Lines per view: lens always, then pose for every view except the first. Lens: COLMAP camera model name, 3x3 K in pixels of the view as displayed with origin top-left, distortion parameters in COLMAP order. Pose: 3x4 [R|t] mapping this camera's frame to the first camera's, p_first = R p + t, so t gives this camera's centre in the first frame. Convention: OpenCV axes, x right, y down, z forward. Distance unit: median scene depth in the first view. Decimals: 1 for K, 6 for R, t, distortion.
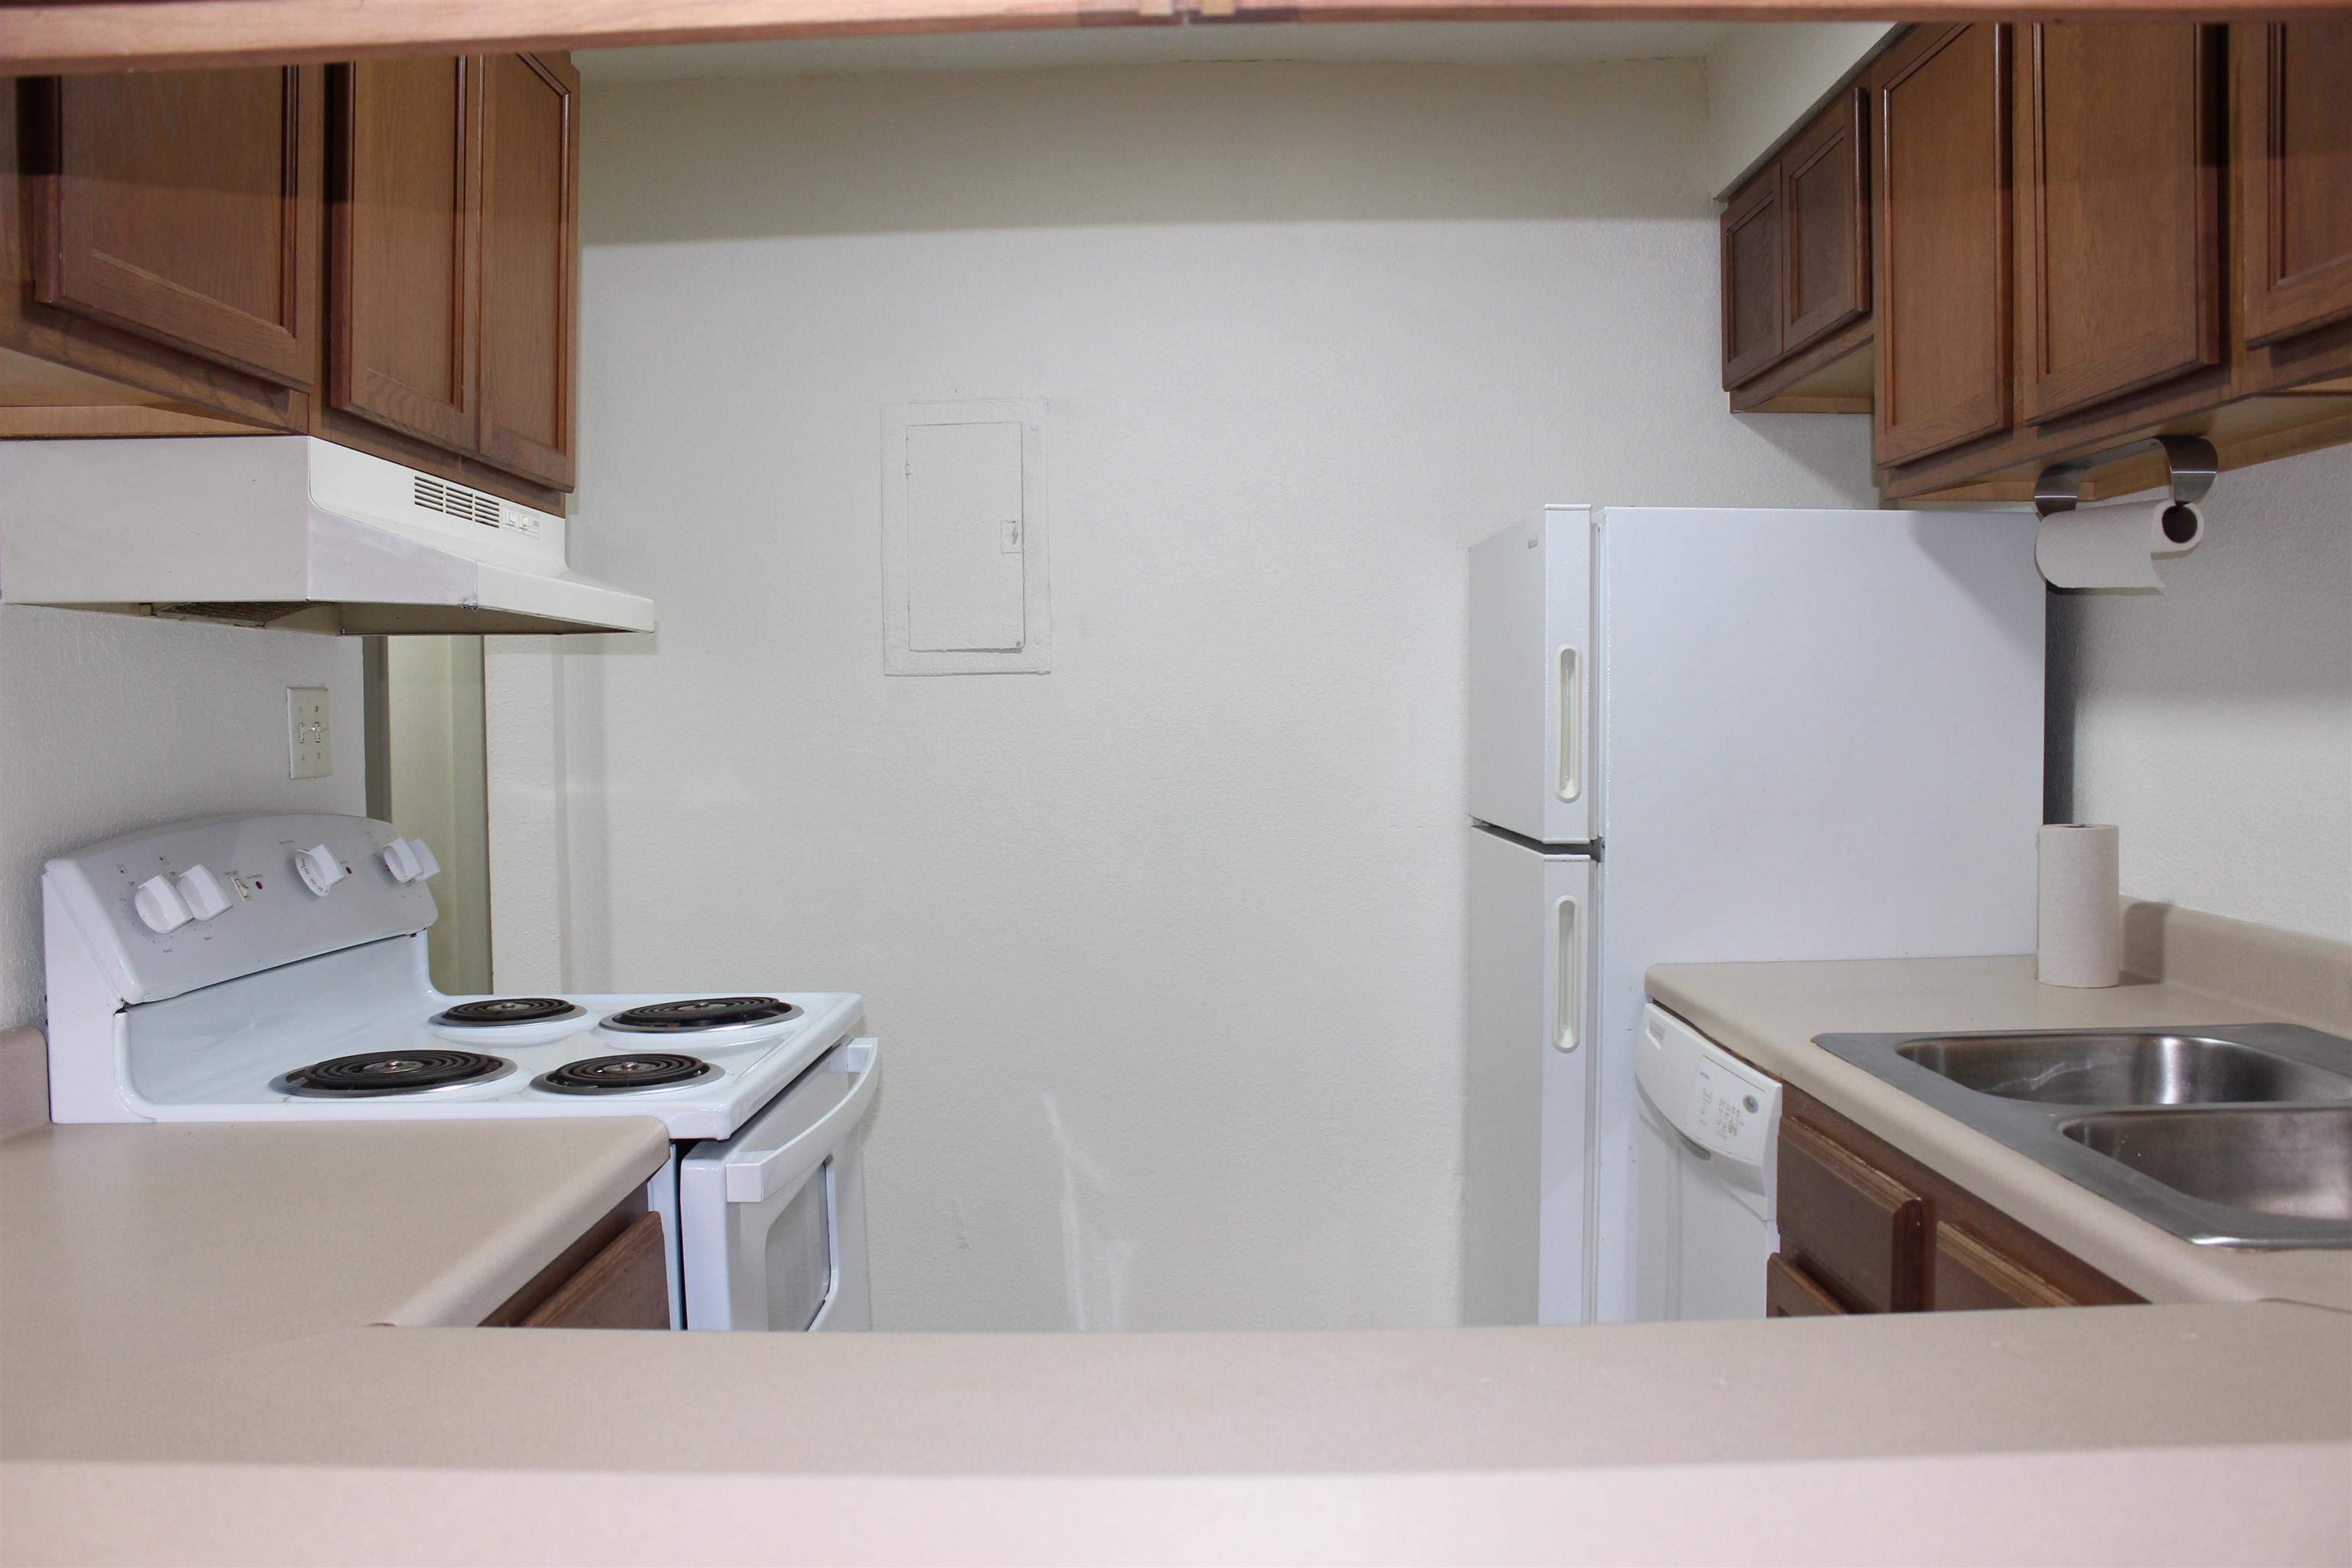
lens RADIAL K [[1930.5, 0, 1121.6], [0, 1930.5, 789.5], [0, 0, 1]] dist [-0.152115, 0.117694]
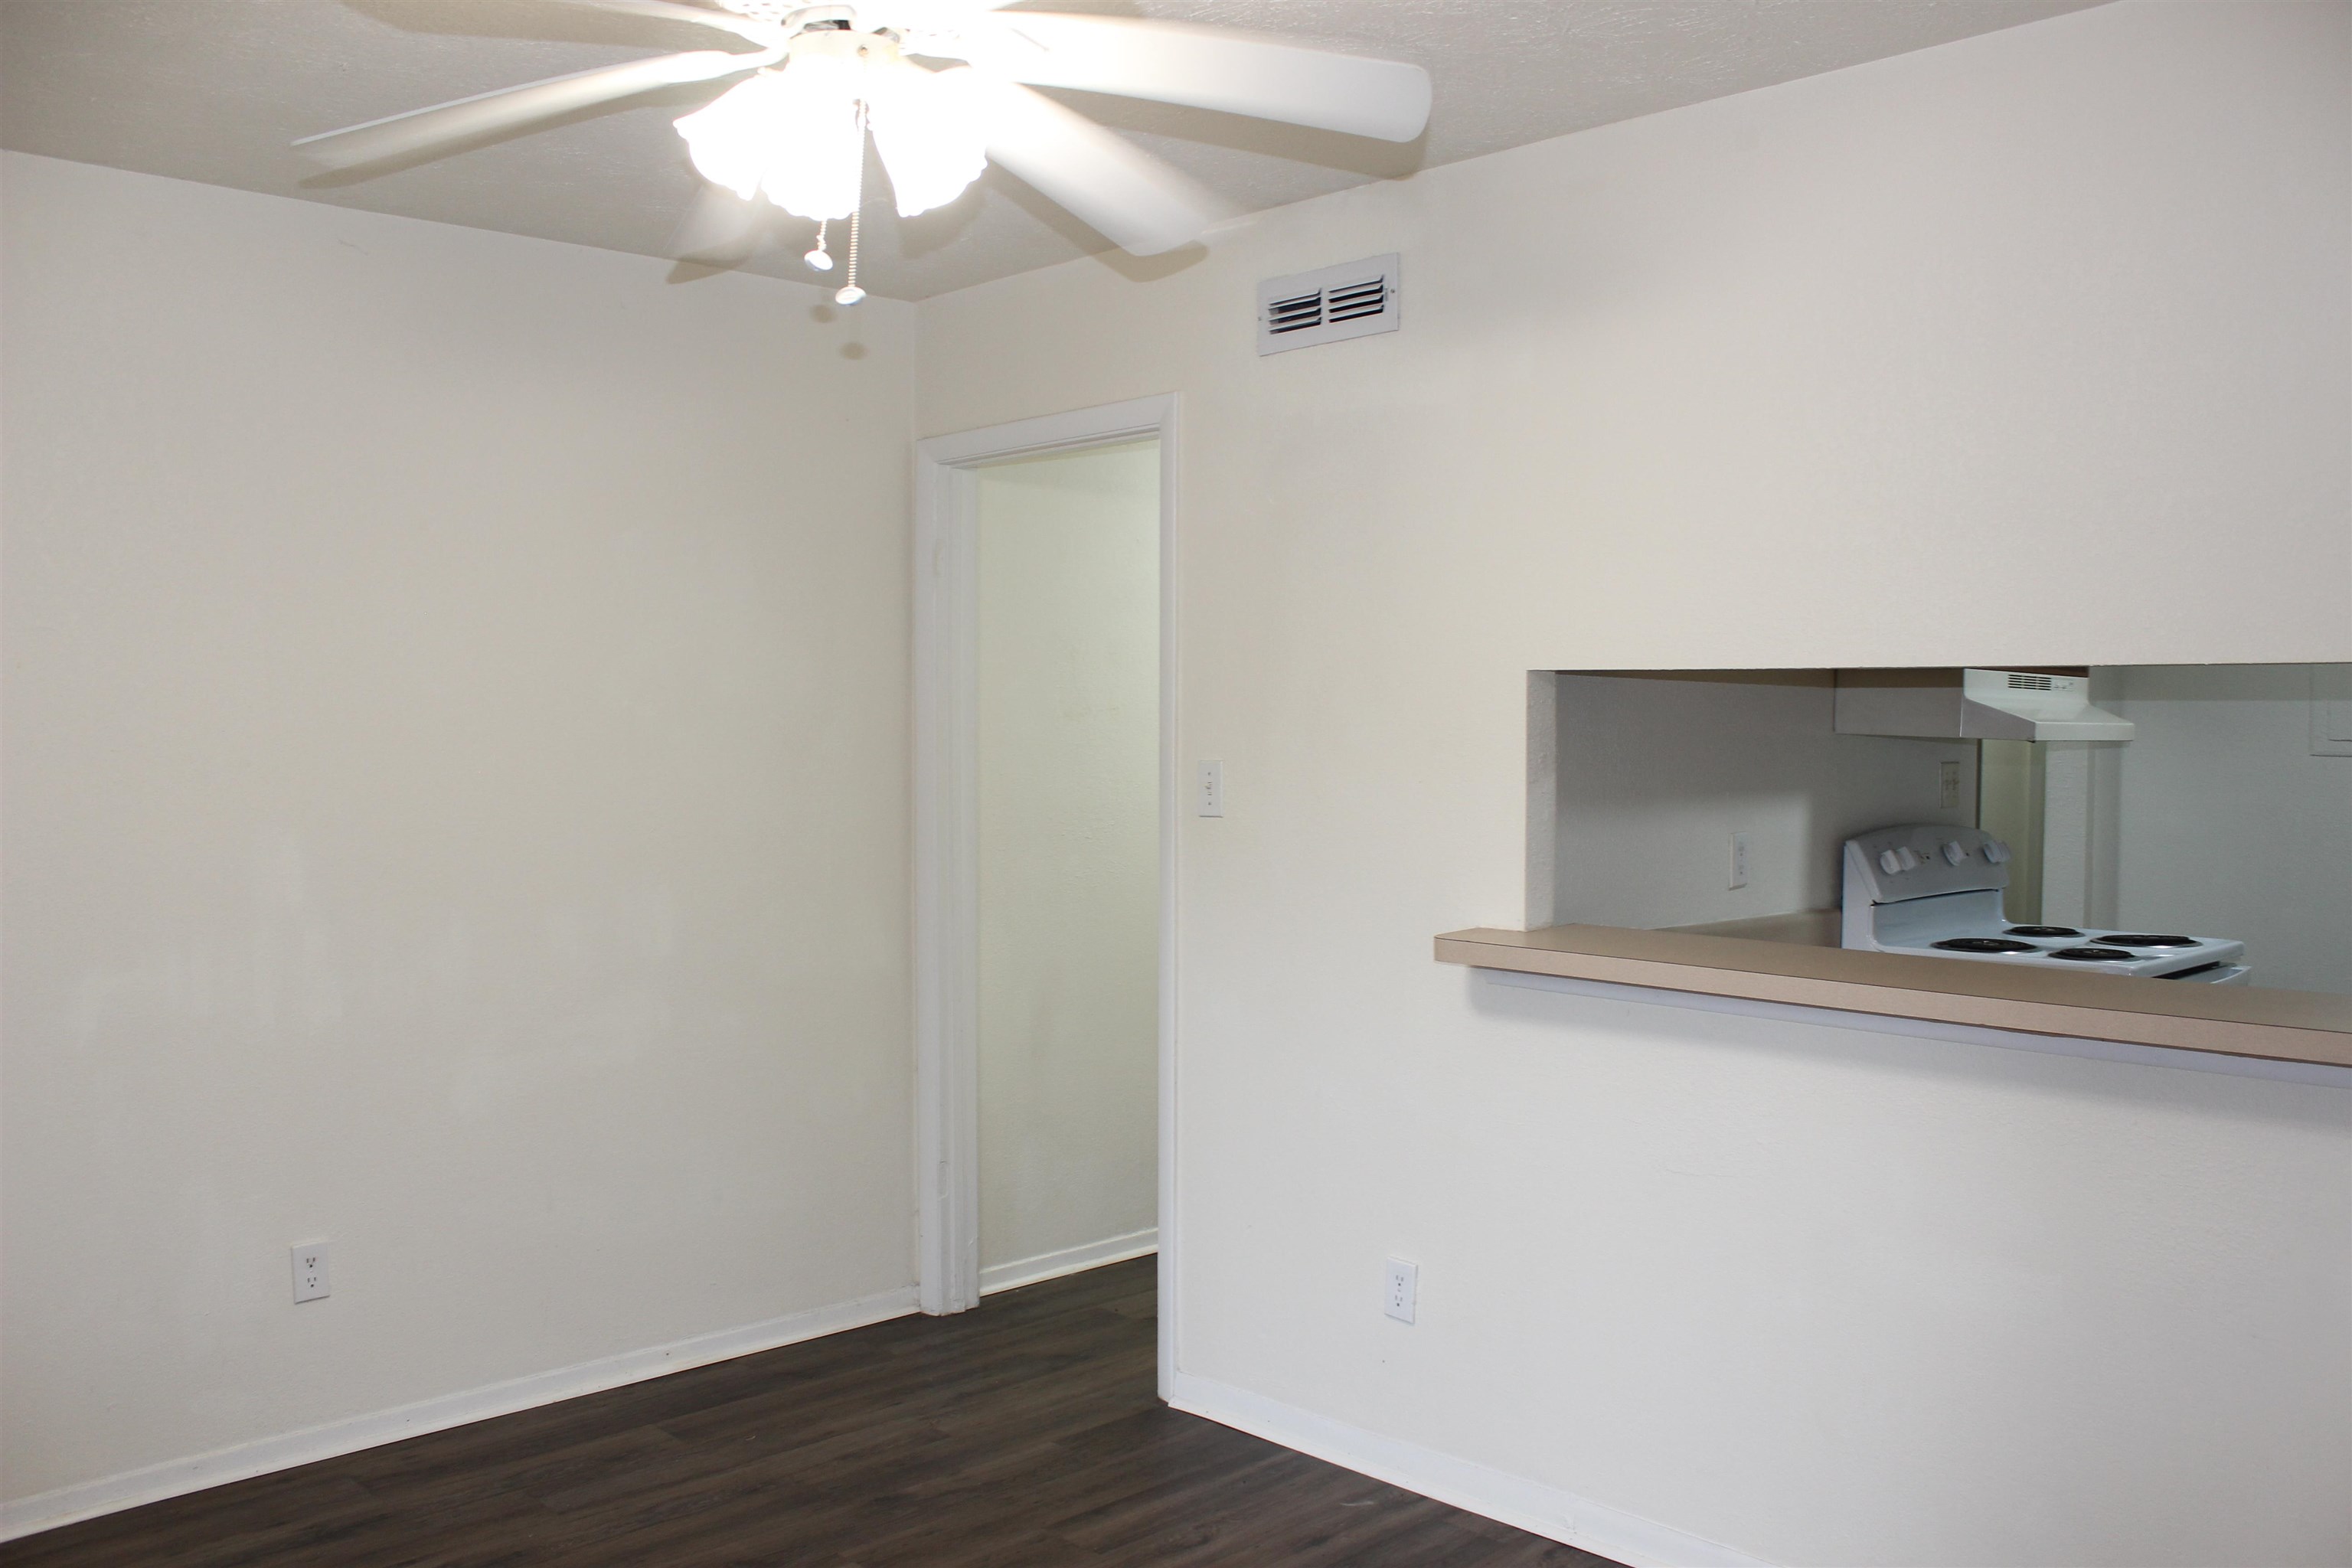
lens RADIAL K [[1930.5, 0, 1160.9], [0, 1930.5, 804.5], [0, 0, 1]] dist [-0.152115, 0.117694]
pose [[0.712927, 0.047898, -0.699600, 0.436516], [-0.043321, 0.998767, 0.024234, -0.025804], [0.699899, 0.013030, 0.714123, -1.188964]]
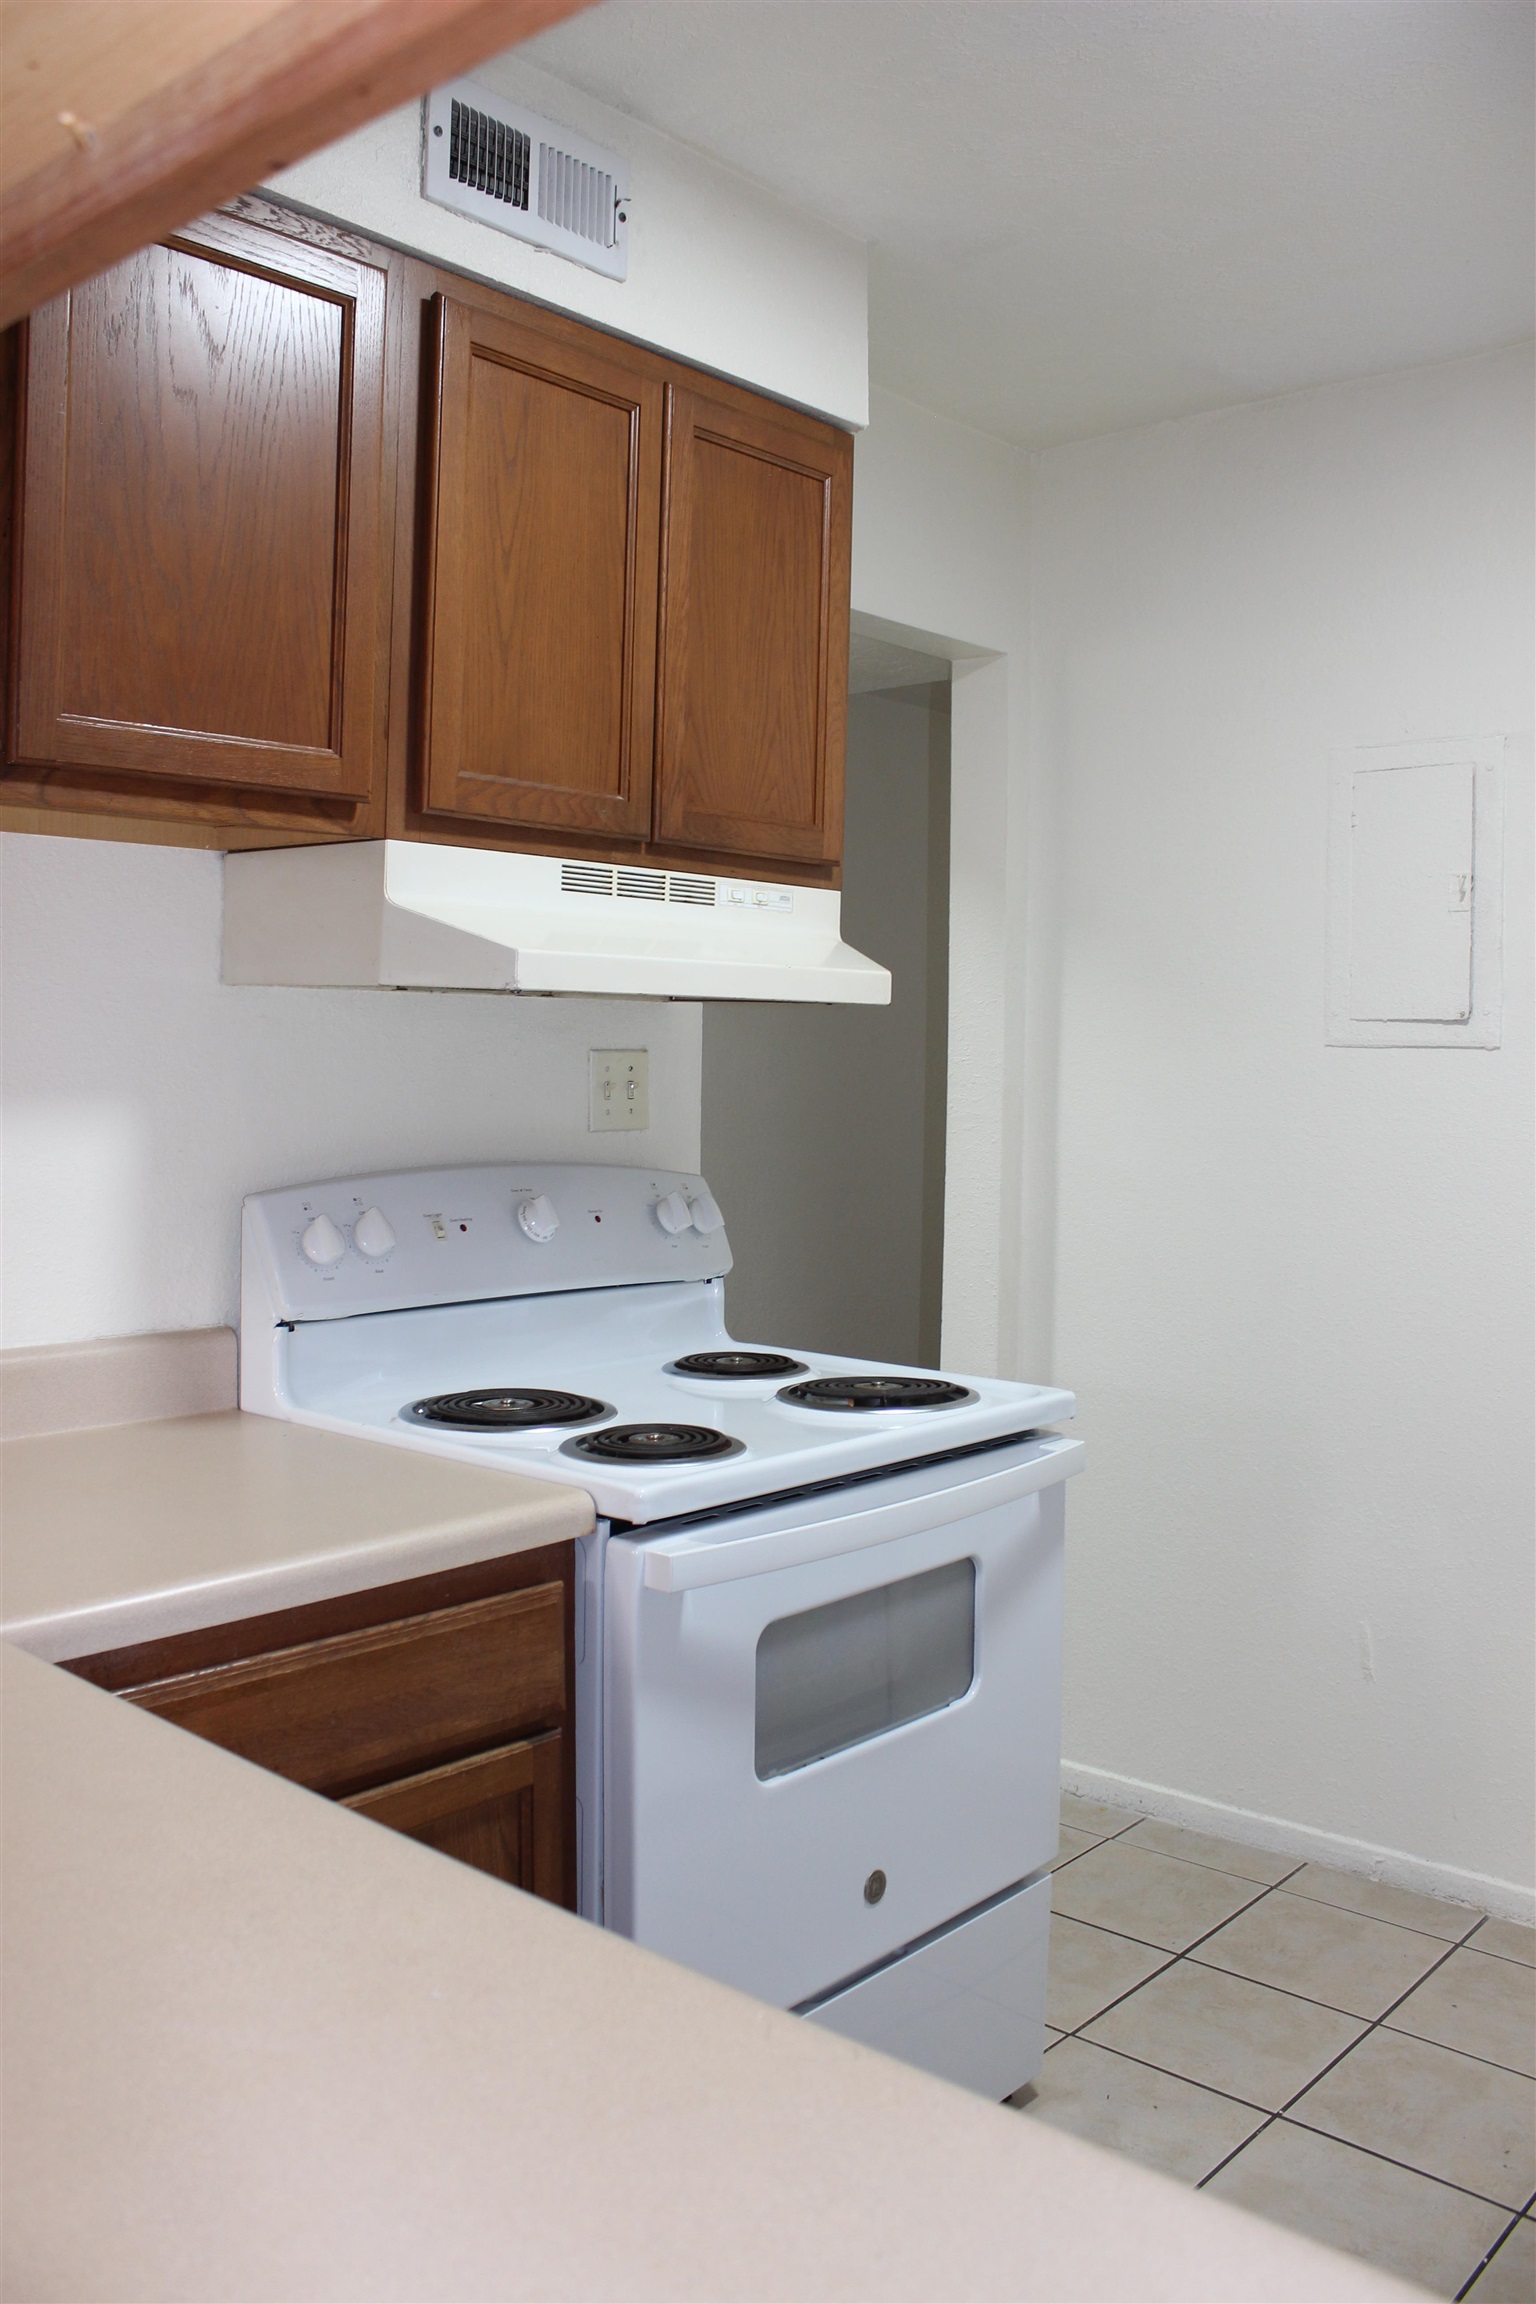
lens RADIAL K [[1891.1, 0, 753.3], [0, 1891.1, 1174.0], [0, 0, 1]] dist [-0.152115, 0.117694]
pose [[0.771317, 0.064460, -0.633178, 0.390057], [-0.047940, 0.997916, 0.043192, -0.038743], [0.634643, -0.002960, 0.772800, 0.223390]]
